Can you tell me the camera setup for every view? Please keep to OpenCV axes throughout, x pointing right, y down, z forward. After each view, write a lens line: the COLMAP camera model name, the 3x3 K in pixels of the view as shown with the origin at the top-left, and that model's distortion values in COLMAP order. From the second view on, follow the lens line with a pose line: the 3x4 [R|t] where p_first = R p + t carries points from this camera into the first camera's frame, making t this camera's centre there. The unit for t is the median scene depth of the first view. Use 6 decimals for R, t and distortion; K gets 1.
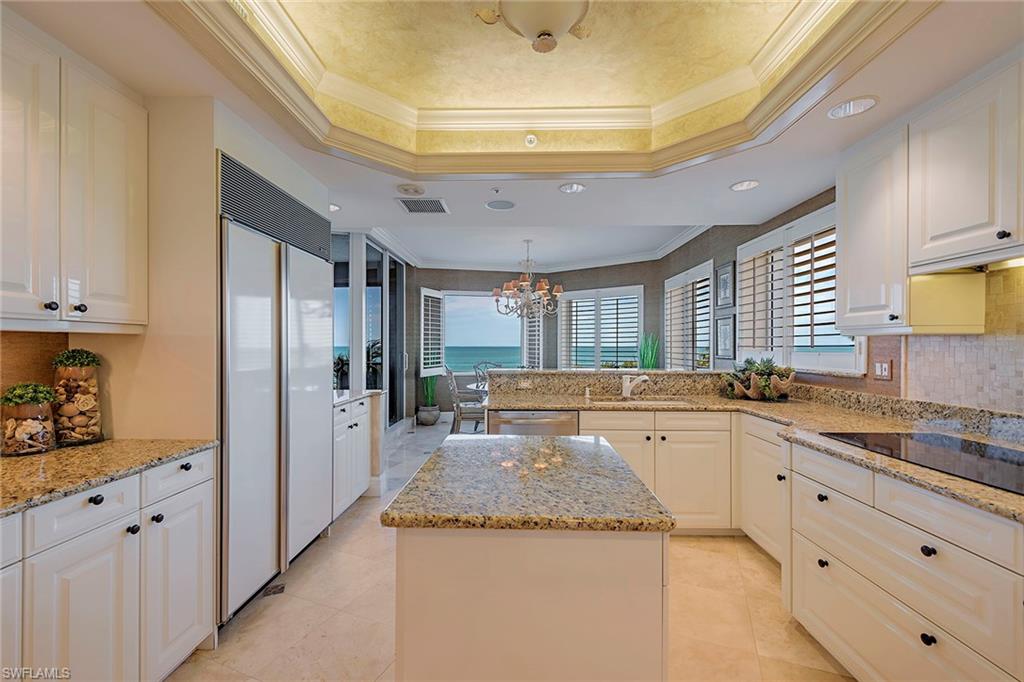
lens RADIAL K [[427.5, 0, 512.3], [0, 427.5, 343.2], [0, 0, 1]] dist [0.004408, 0.000064]
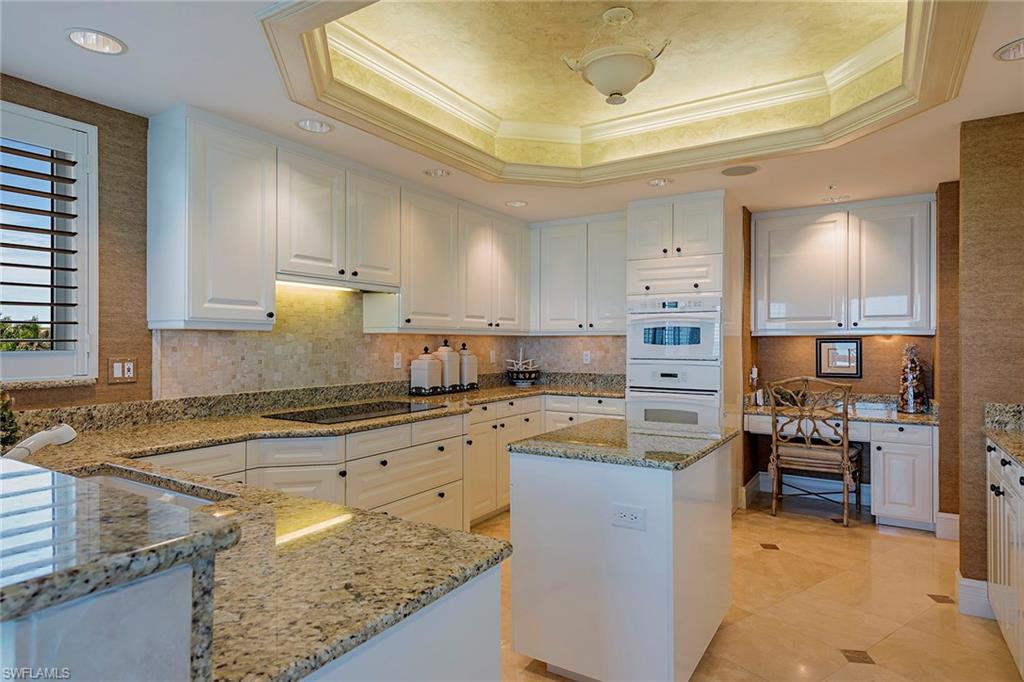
lens RADIAL K [[584.6, 0, 512.9], [0, 584.6, 344.1], [0, 0, 1]] dist [0.002333, 0.000050]
pose [[-0.858330, -0.000785, 0.513098, -0.360675], [-0.002333, 0.999994, -0.002372, 0.014870], [-0.513093, -0.003233, -0.858327, 1.748450]]
